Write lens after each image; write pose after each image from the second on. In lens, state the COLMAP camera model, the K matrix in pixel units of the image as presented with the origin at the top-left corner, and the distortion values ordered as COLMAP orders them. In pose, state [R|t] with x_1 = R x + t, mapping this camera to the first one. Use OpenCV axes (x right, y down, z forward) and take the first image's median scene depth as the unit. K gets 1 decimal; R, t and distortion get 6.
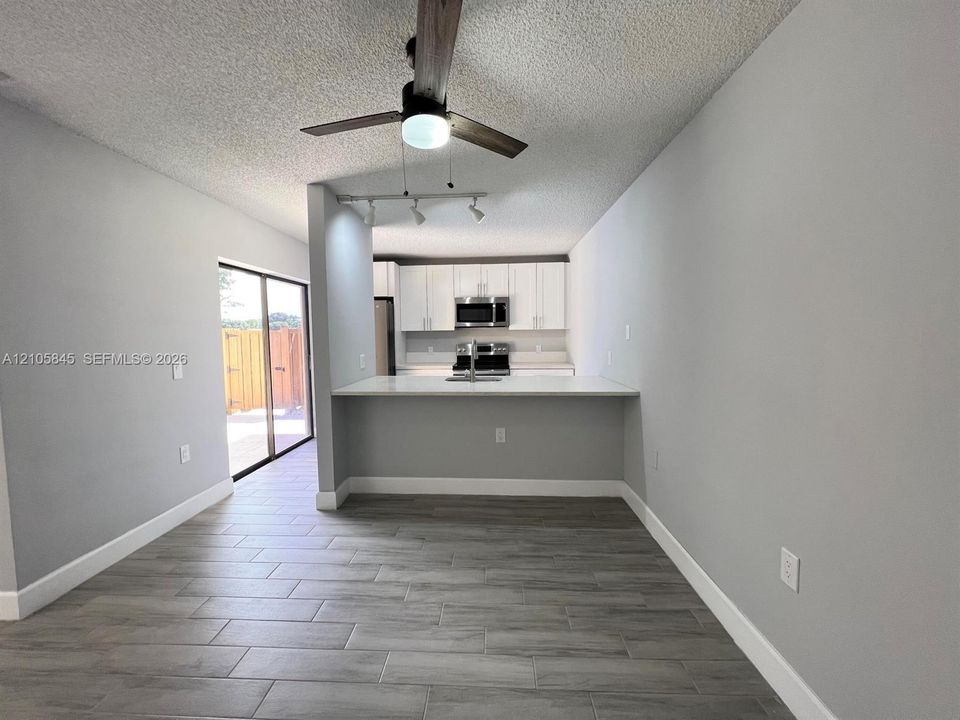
lens RADIAL K [[381.6, 0, 477.5], [0, 381.6, 358.6], [0, 0, 1]] dist [0.000746, 0.000184]
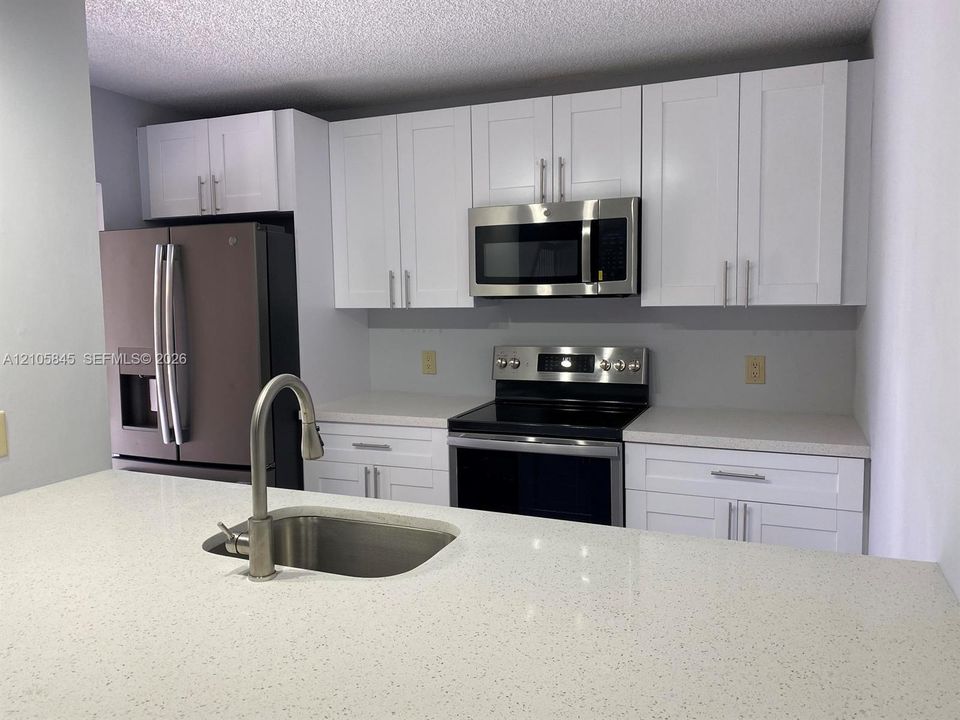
lens RADIAL K [[750.0, 0, 478.6], [0, 750.0, 377.9], [0, 0, 1]] dist [0.012923, 0.003686]
pose [[0.938508, 0.035347, -0.343444, 0.172303], [-0.023832, 0.999005, 0.037691, -0.039092], [0.344435, -0.027188, 0.938416, 0.394527]]
